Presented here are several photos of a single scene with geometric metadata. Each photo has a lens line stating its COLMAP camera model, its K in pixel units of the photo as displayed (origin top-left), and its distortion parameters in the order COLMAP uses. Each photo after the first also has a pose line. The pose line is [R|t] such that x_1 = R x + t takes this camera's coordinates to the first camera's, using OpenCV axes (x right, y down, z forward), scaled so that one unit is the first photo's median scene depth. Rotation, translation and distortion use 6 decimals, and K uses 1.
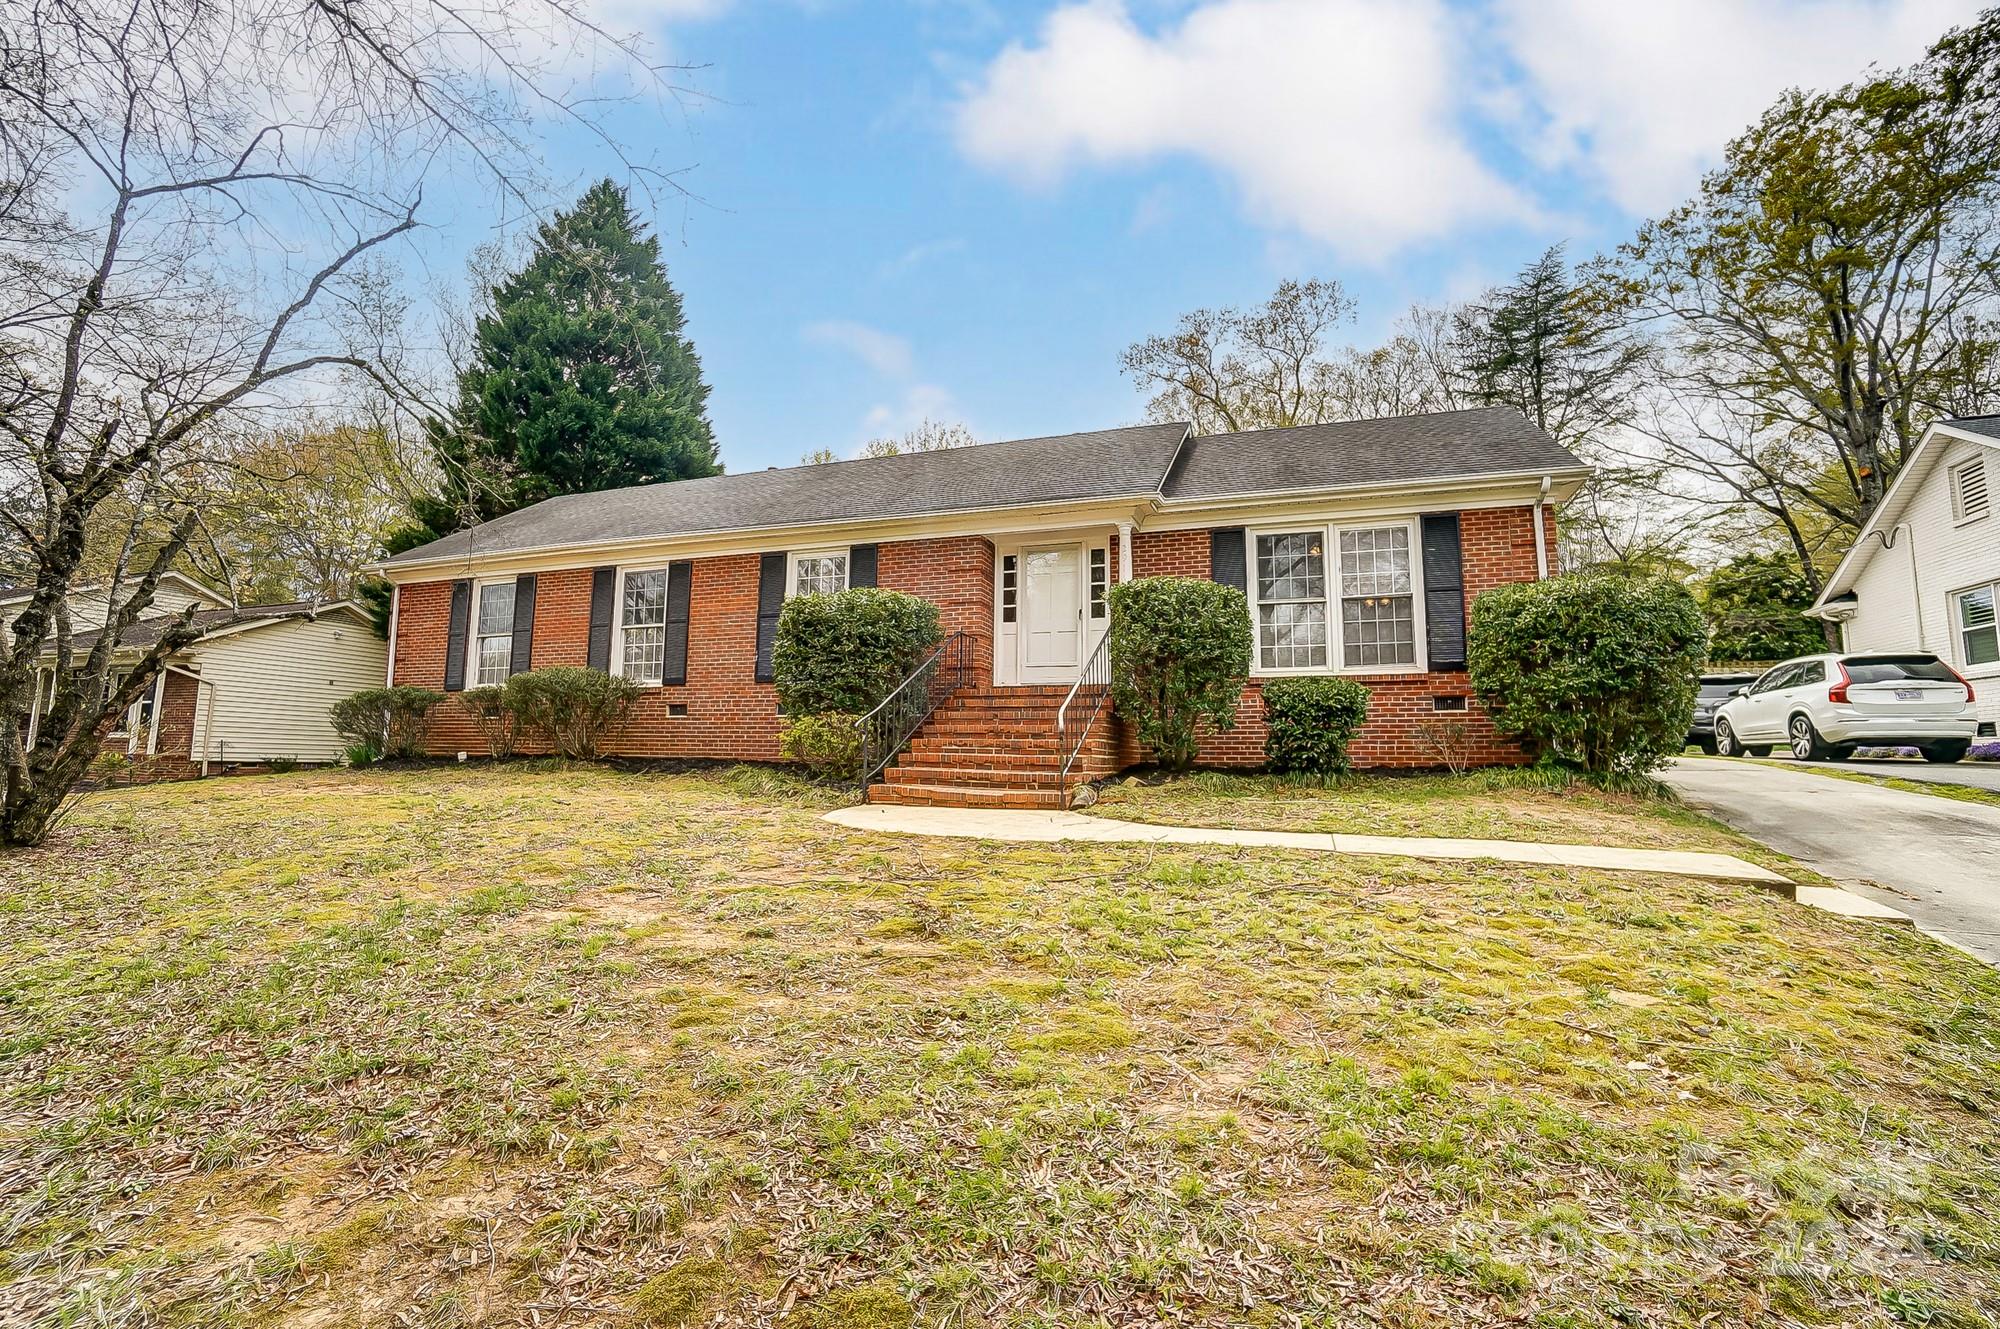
lens RADIAL K [[888.2, 0, 986.4], [0, 888.2, 662.1], [0, 0, 1]] dist [-0.071795, 0.028155]
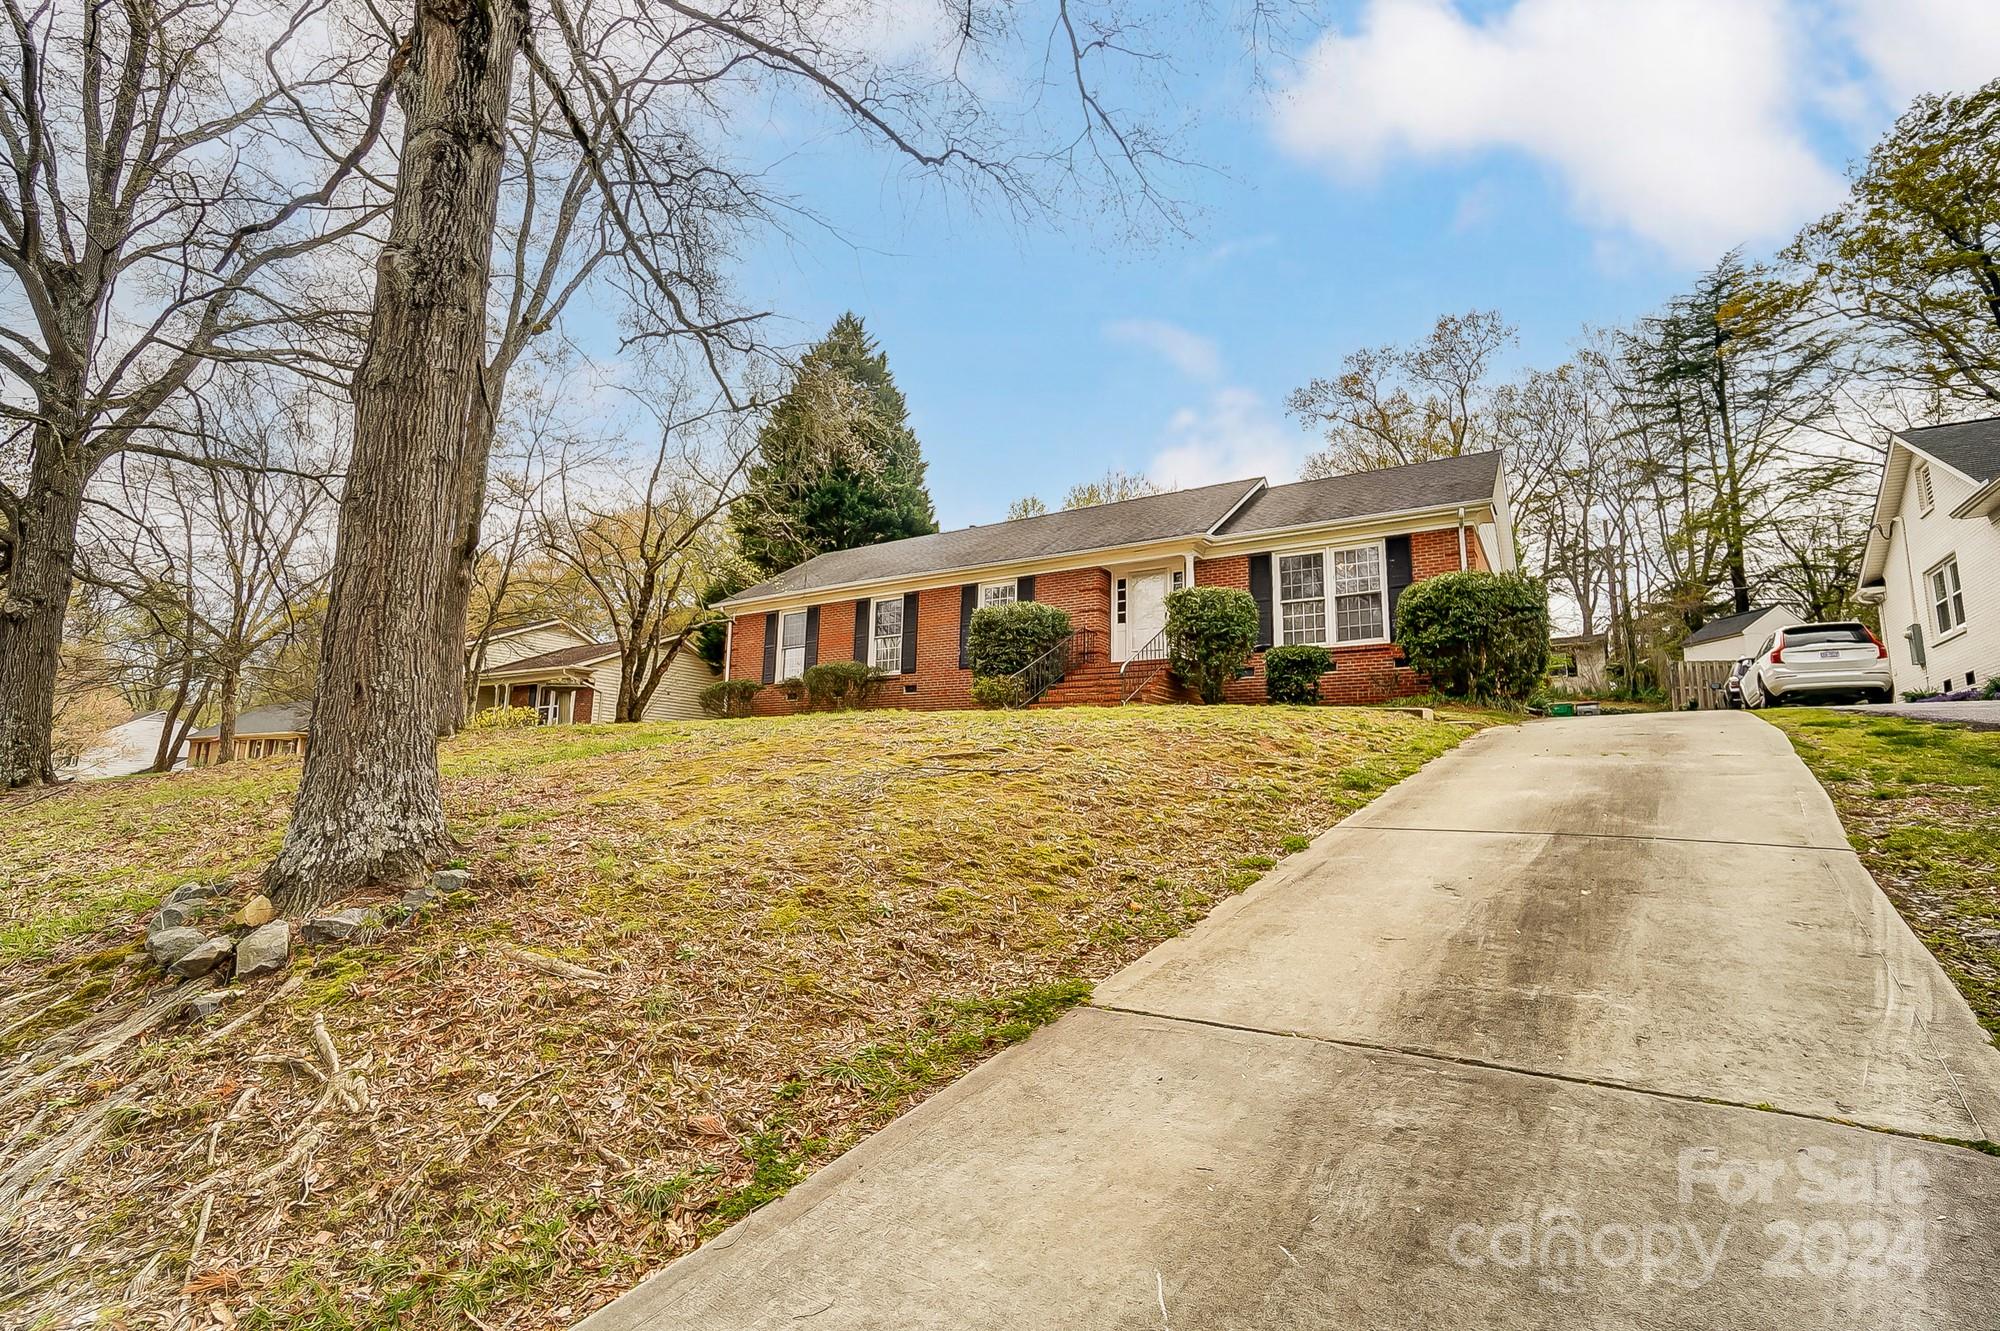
lens RADIAL K [[888.2, 0, 986.4], [0, 888.2, 663.1], [0, 0, 1]] dist [-0.071795, 0.028155]
pose [[0.970882, -0.024539, -0.238296, 0.153869], [0.014490, 0.998934, -0.043833, 0.081621], [0.239118, 0.039104, 0.970203, -0.490610]]
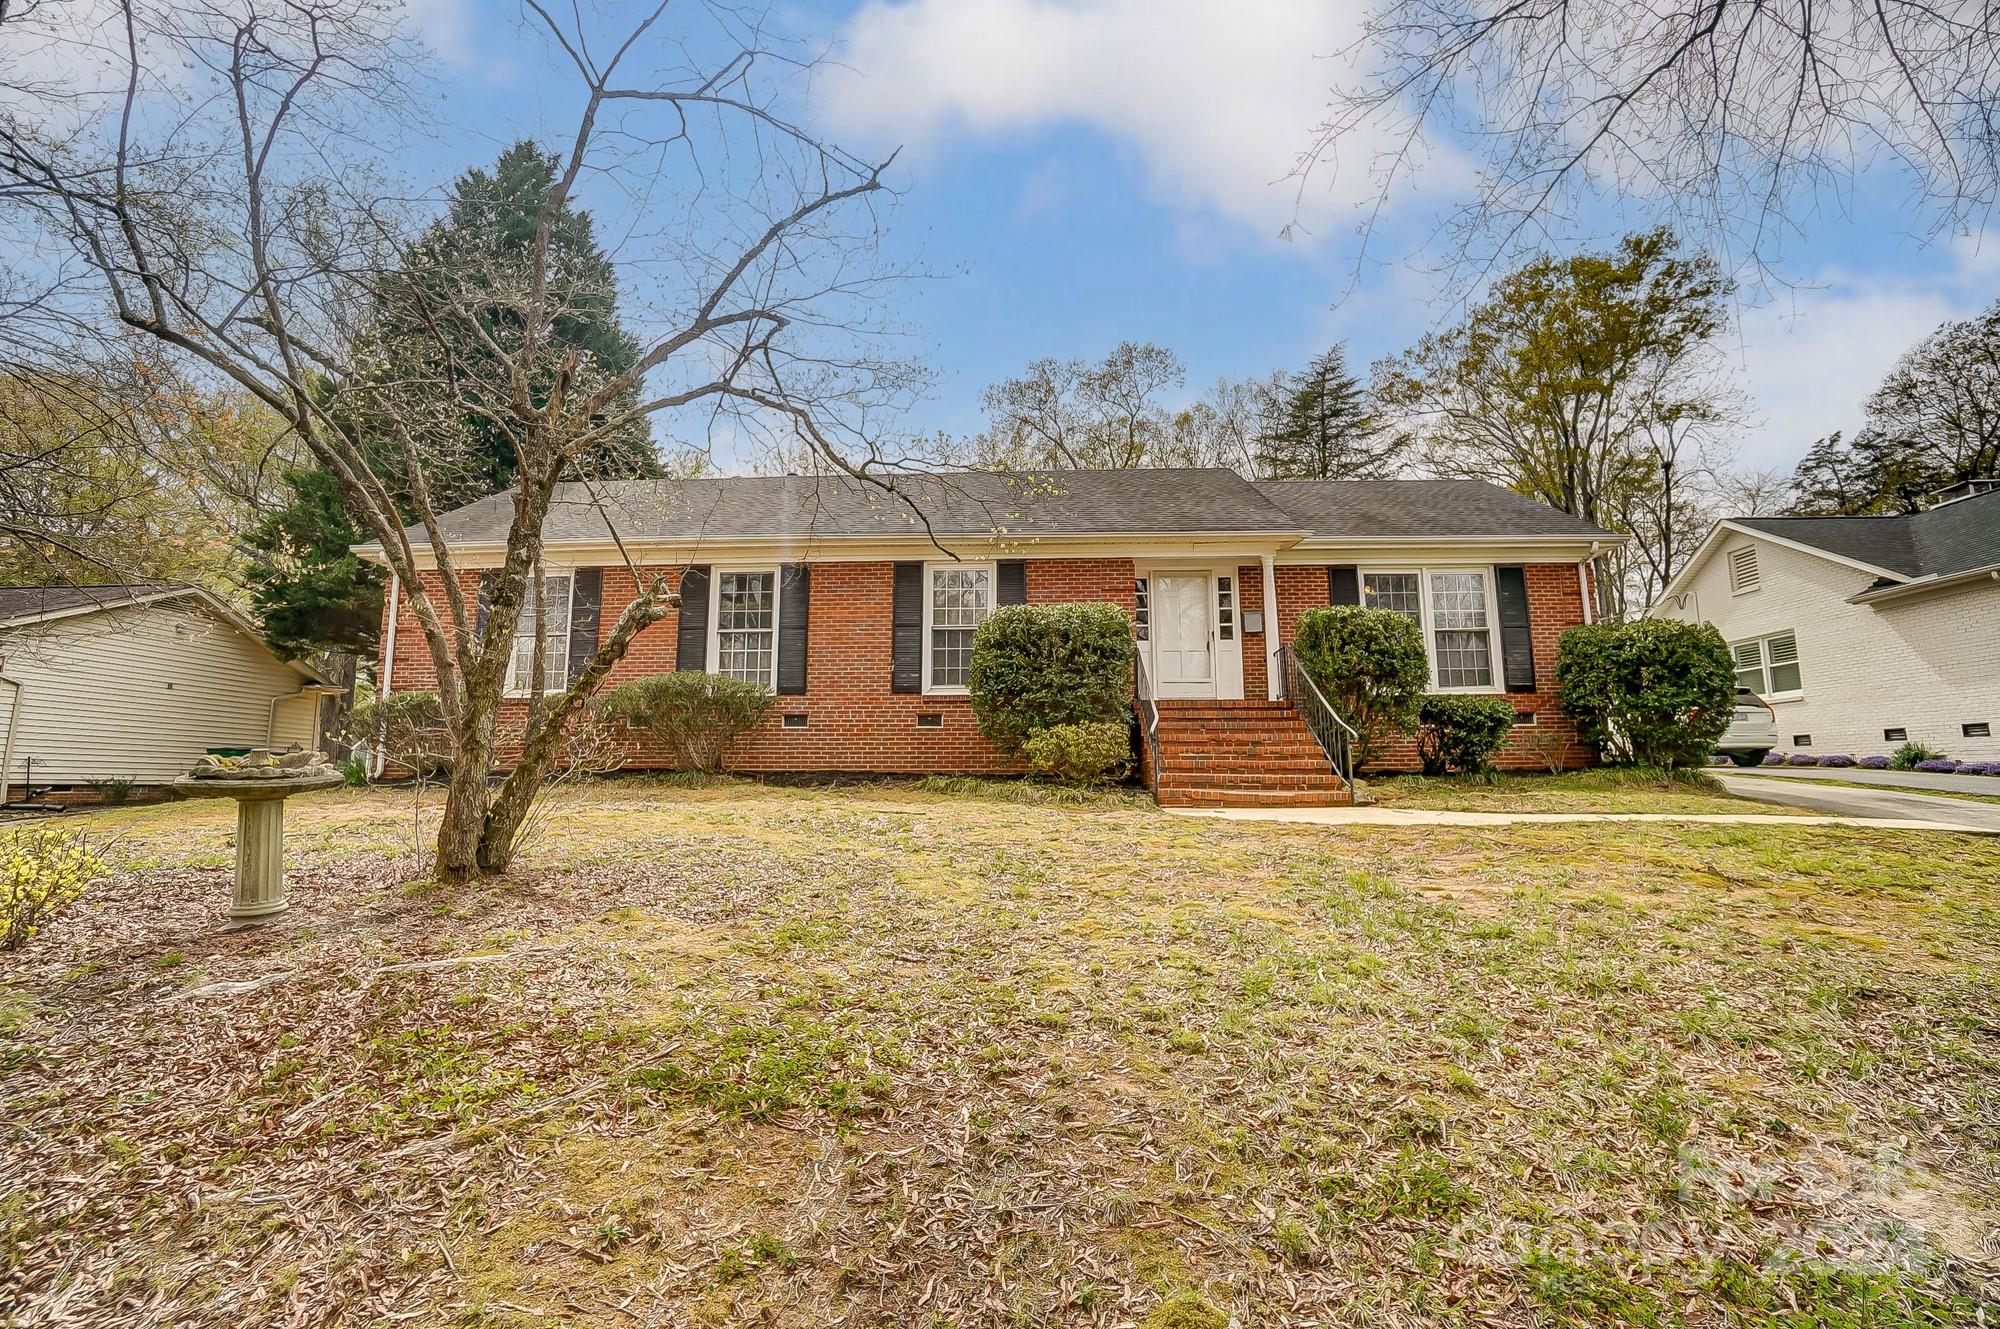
lens RADIAL K [[866.9, 0, 988.8], [0, 866.9, 666.8], [0, 0, 1]] dist [-0.068075, 0.025203]
pose [[0.957971, 0.027333, 0.285561, -0.429574], [-0.021043, 0.999464, -0.025070, 0.016192], [-0.286093, 0.018007, 0.958033, 0.048910]]
